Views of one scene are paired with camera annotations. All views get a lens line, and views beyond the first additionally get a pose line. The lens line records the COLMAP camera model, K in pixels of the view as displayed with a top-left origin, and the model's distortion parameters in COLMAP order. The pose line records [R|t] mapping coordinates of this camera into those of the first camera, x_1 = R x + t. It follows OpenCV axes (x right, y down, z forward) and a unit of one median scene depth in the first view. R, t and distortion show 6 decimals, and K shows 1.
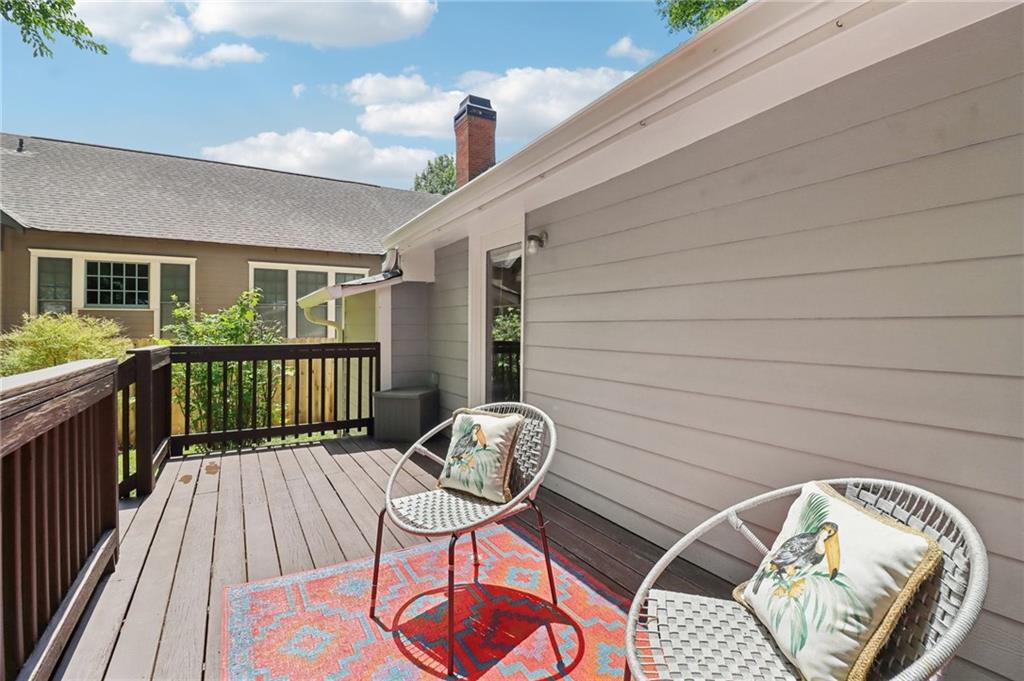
lens RADIAL K [[469.2, 0, 511.7], [0, 469.2, 338.7], [0, 0, 1]] dist [-0.003832, -0.000945]
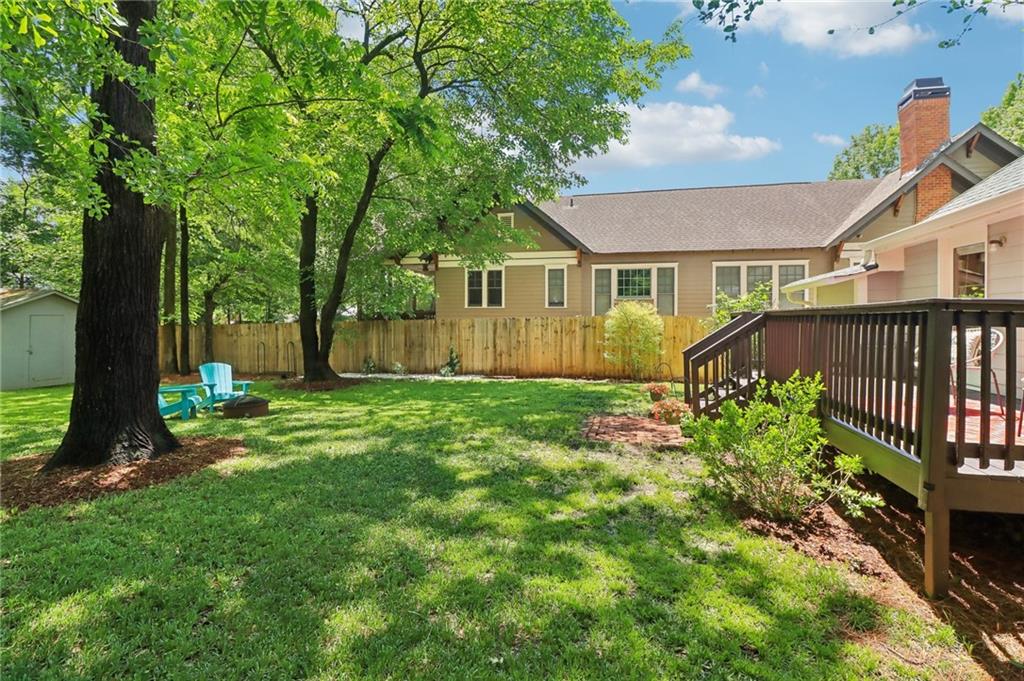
lens RADIAL K [[469.2, 0, 538.3], [0, 469.2, 312.0], [0, 0, 1]] dist [-0.003832, -0.000945]
pose [[0.730740, -0.004390, -0.682642, -0.001408], [-0.018912, 0.999465, -0.026671, 0.029130], [0.682394, 0.032400, 0.730266, -0.367472]]
